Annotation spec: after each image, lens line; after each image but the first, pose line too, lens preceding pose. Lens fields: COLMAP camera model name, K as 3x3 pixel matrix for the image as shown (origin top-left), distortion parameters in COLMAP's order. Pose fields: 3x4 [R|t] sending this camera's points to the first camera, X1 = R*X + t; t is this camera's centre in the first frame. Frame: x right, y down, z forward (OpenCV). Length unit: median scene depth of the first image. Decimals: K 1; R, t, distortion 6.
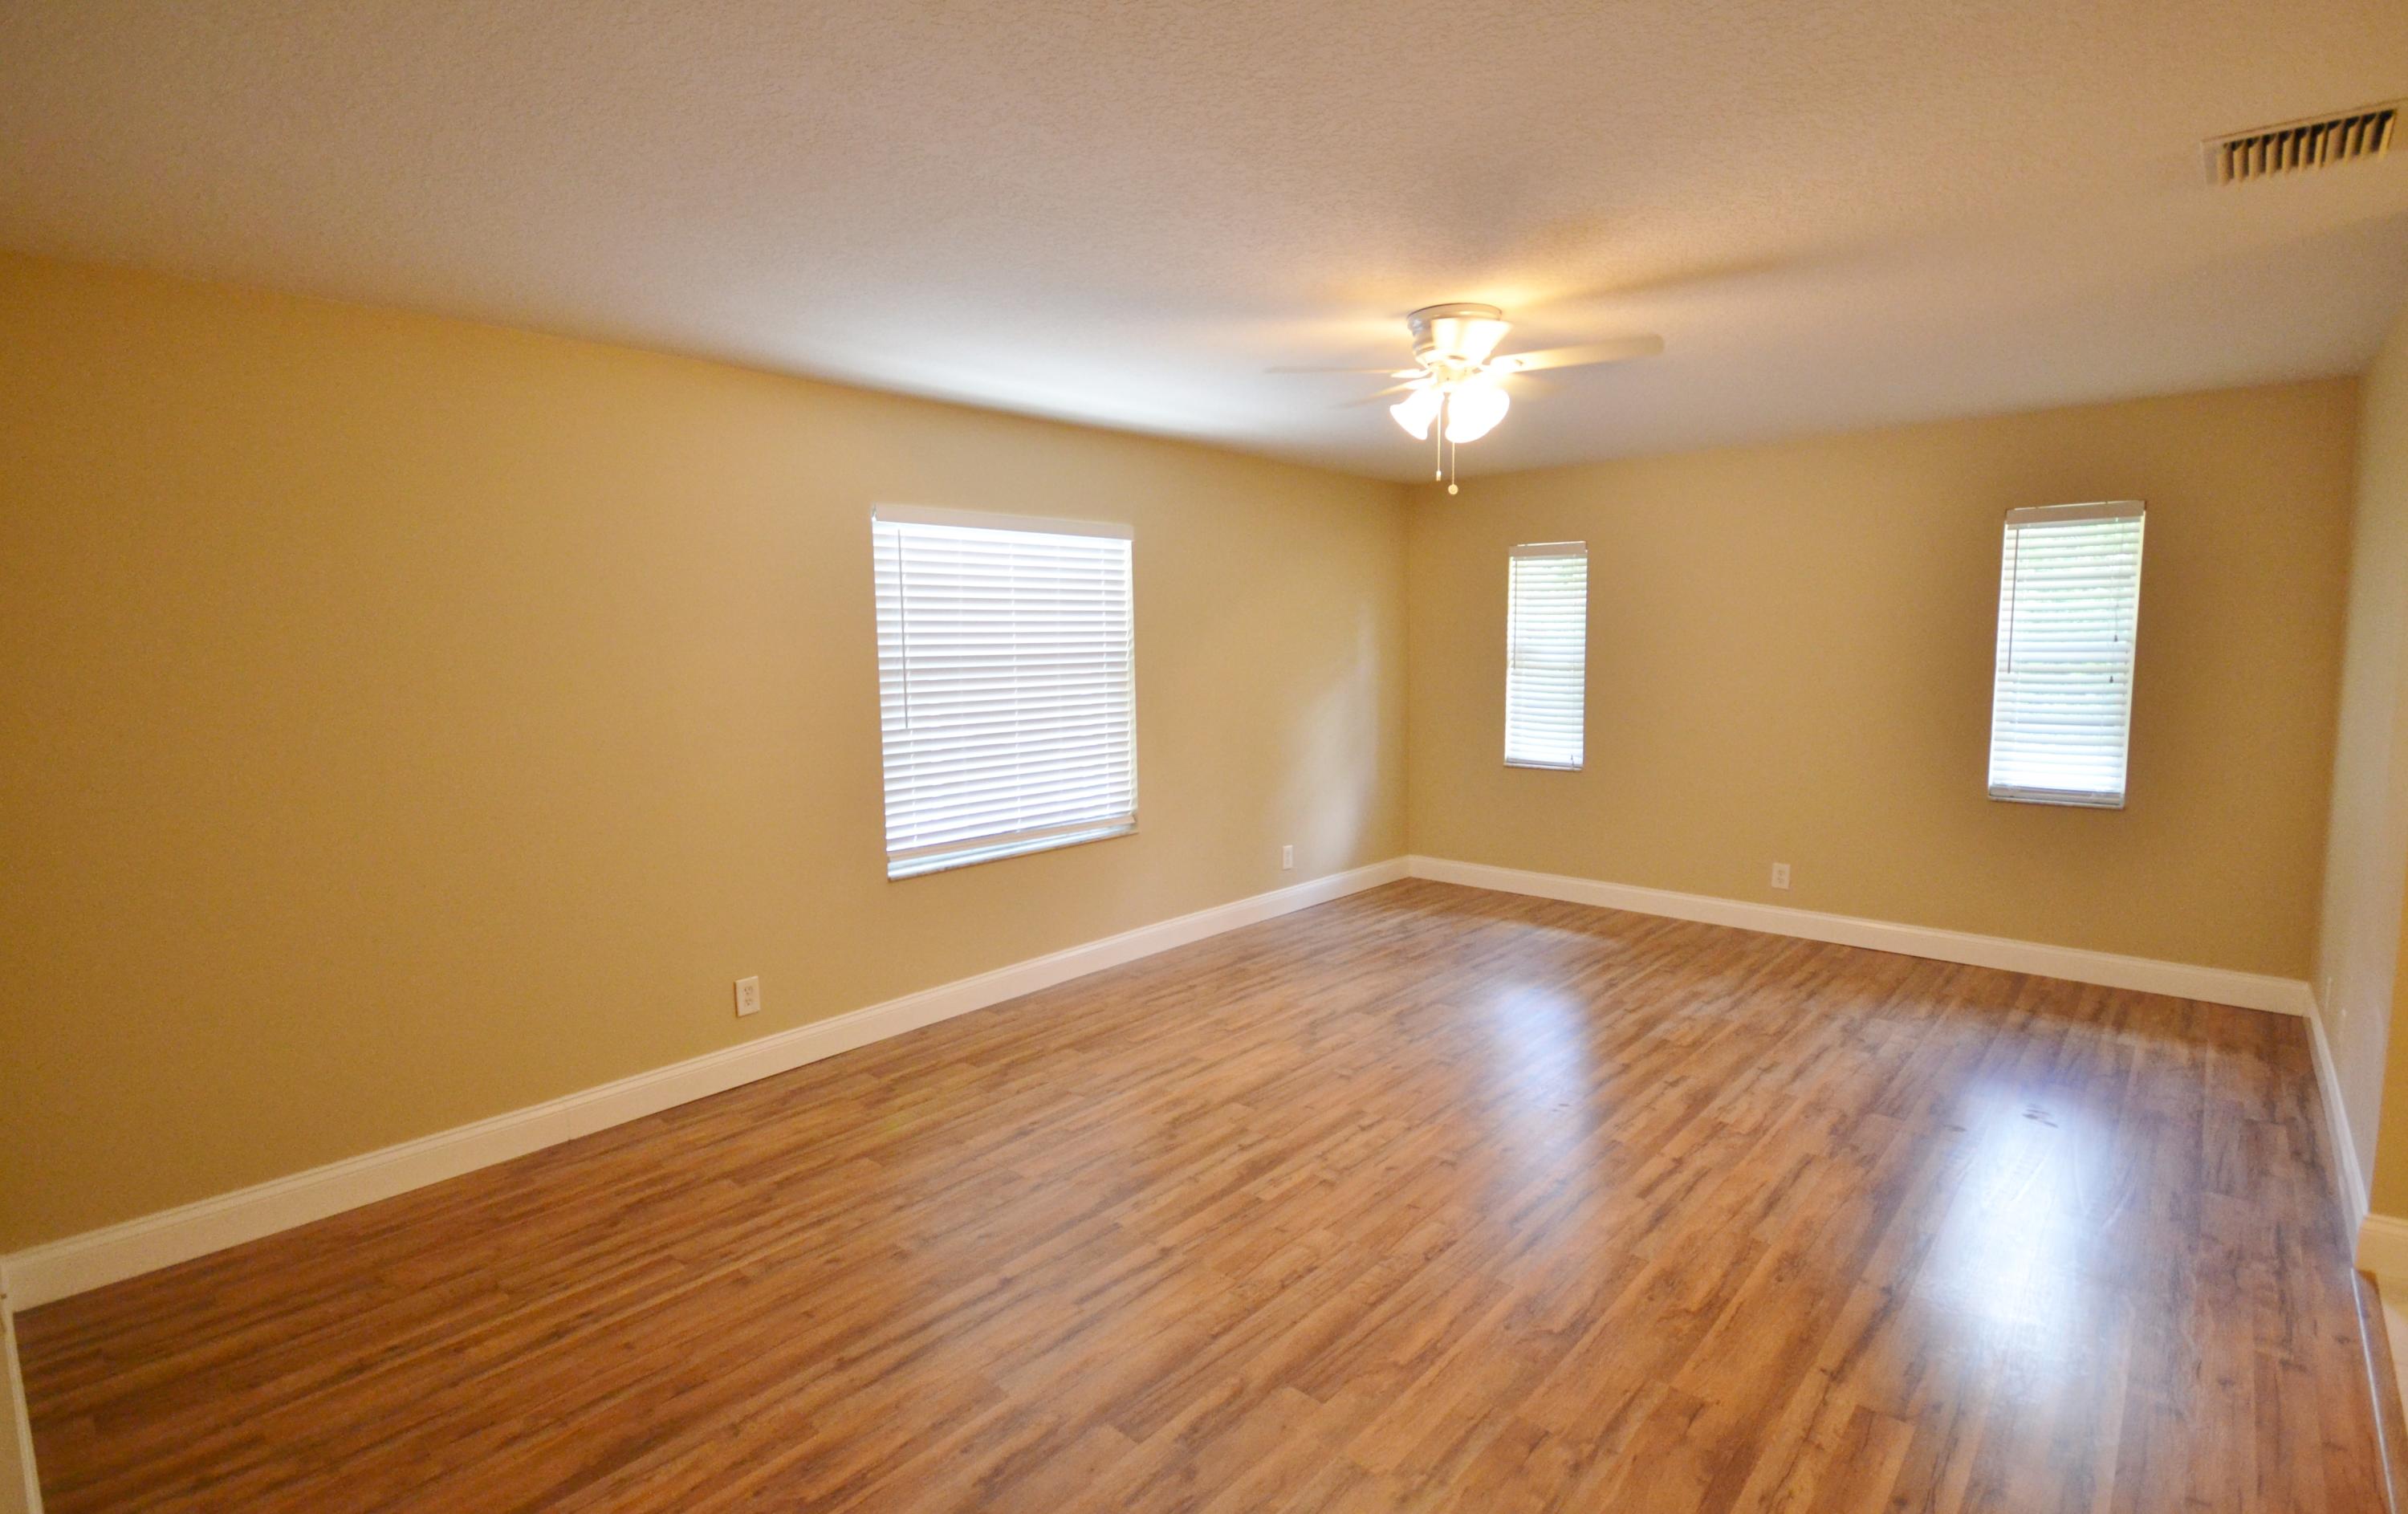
lens RADIAL K [[1101.2, 0, 1204.0], [0, 1101.2, 757.0], [0, 0, 1]] dist [0.000882, 0.000244]
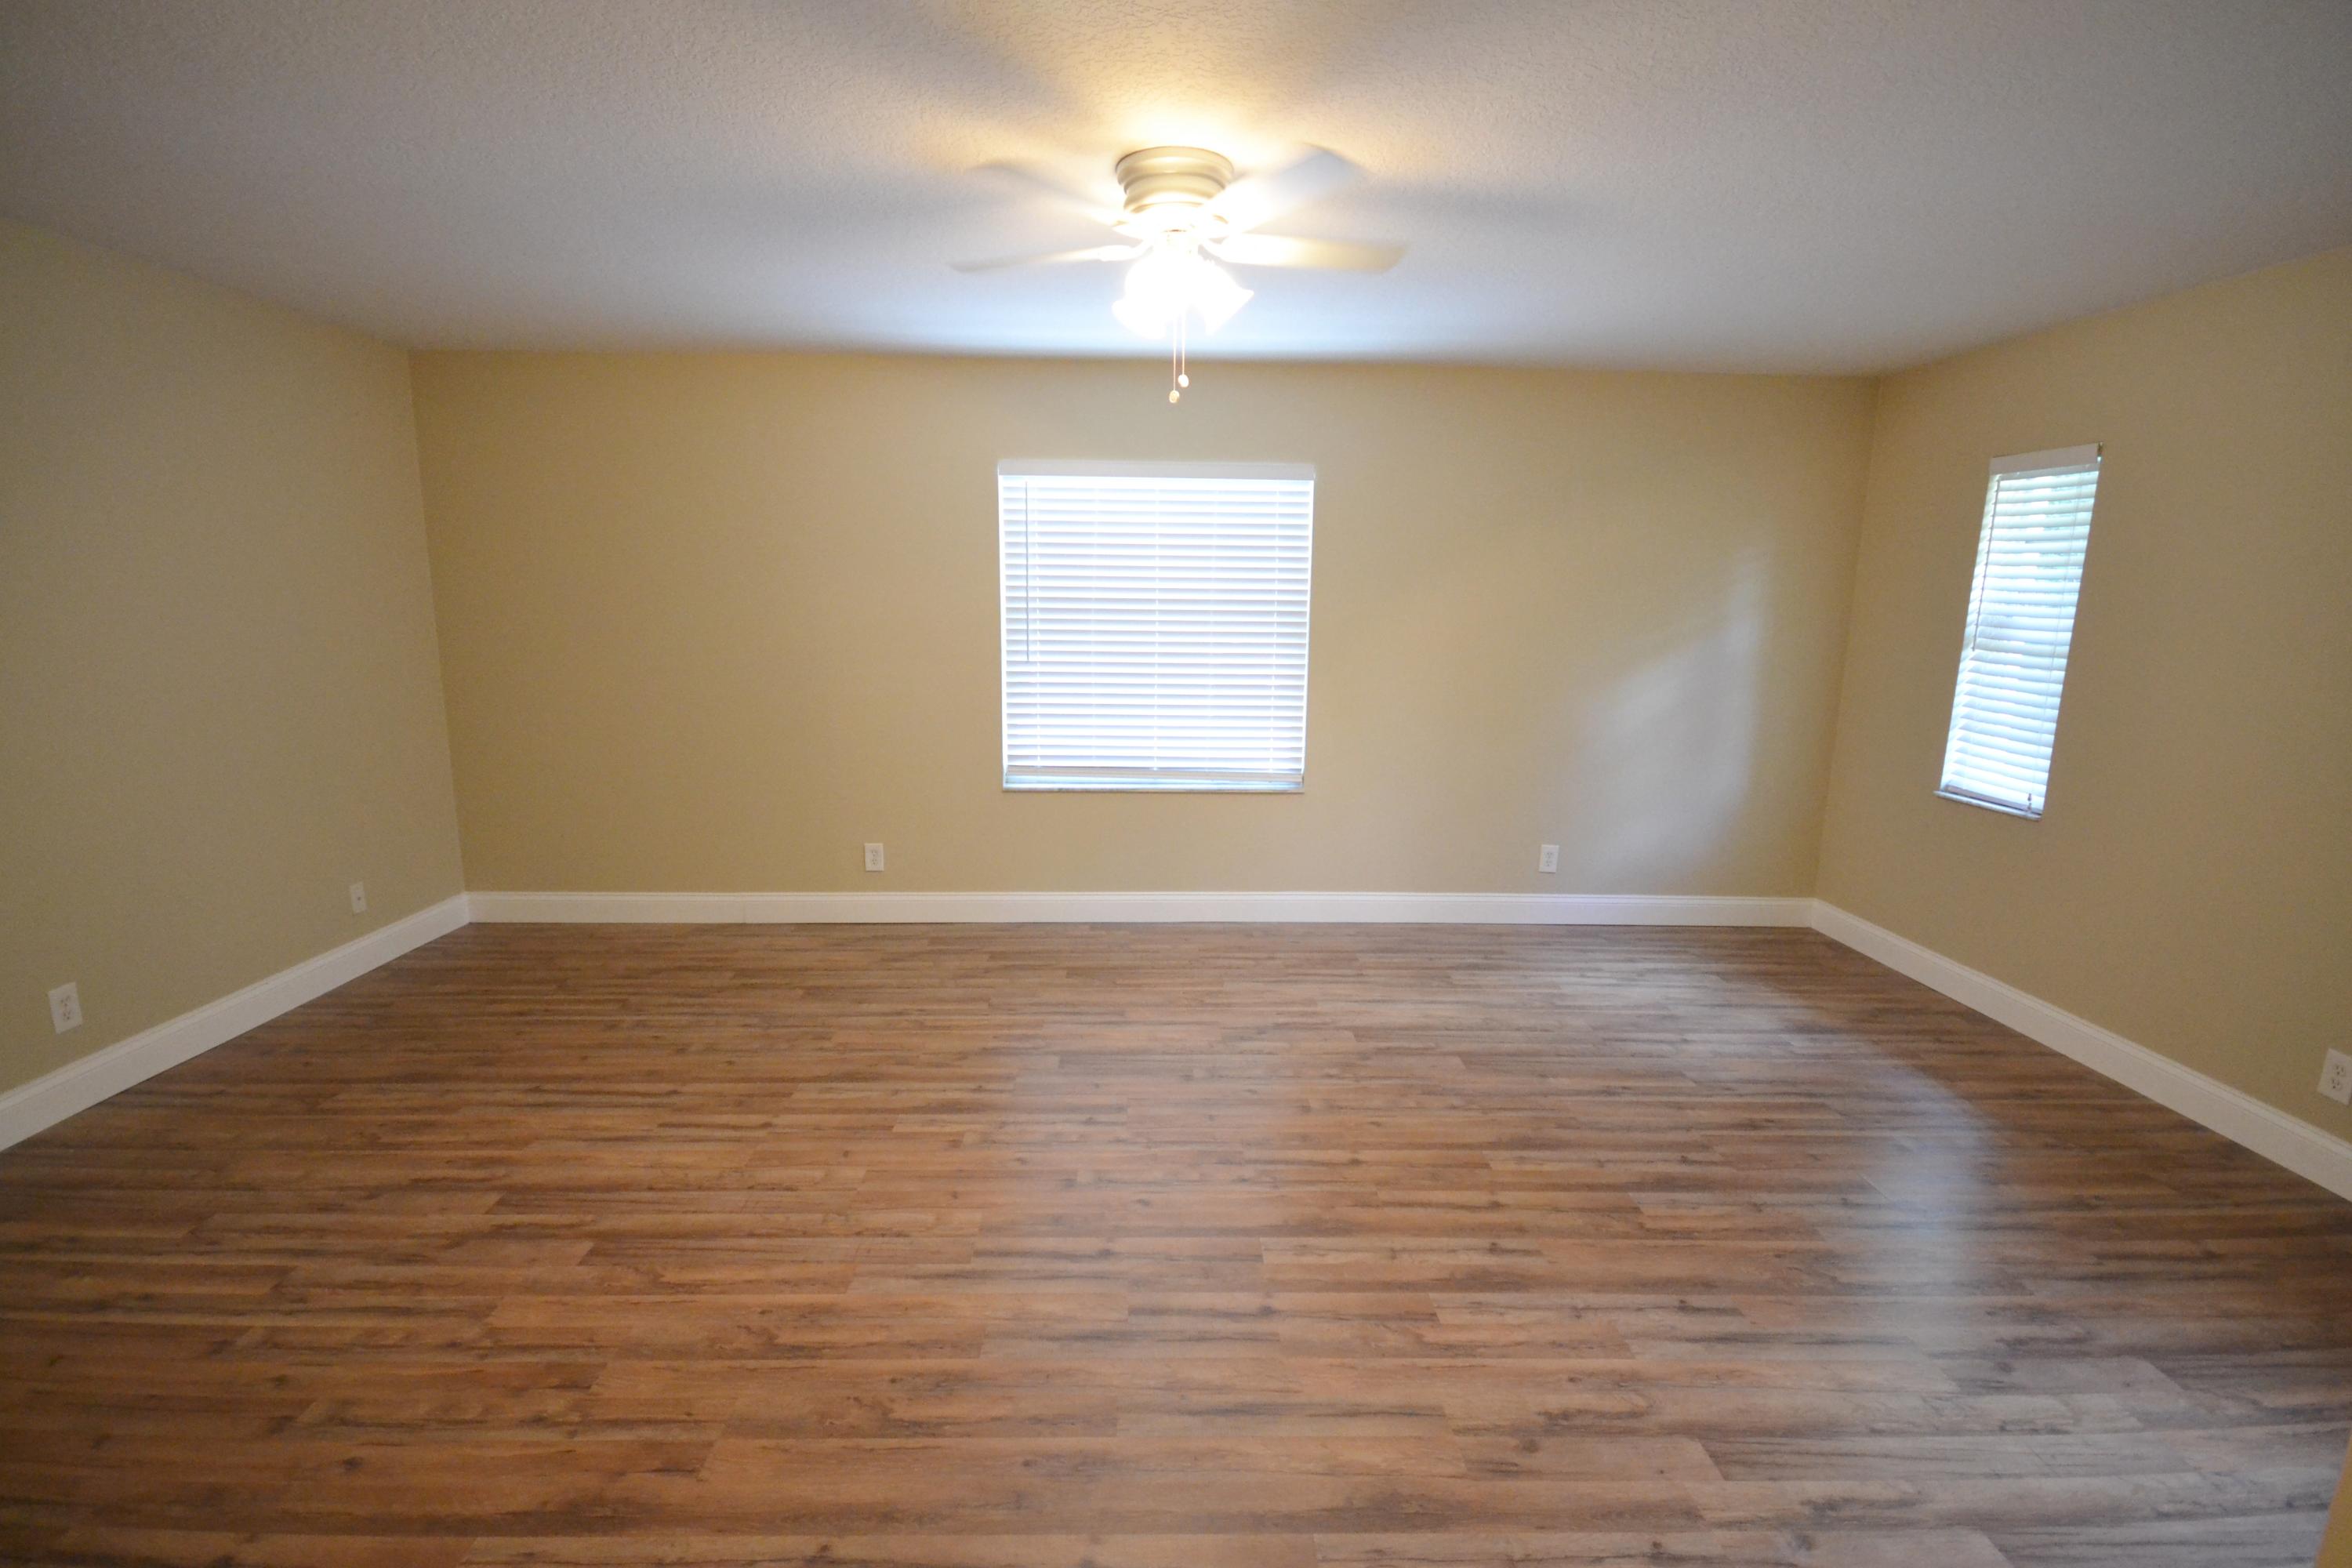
lens RADIAL K [[1043.7, 0, 1173.6], [0, 1043.7, 777.1], [0, 0, 1]] dist [0.009665, -0.012961]
pose [[0.696375, 0.146795, -0.702505, 0.628952], [-0.100880, 0.989161, 0.106696, -0.038272], [0.710553, -0.003432, 0.703636, 0.361966]]
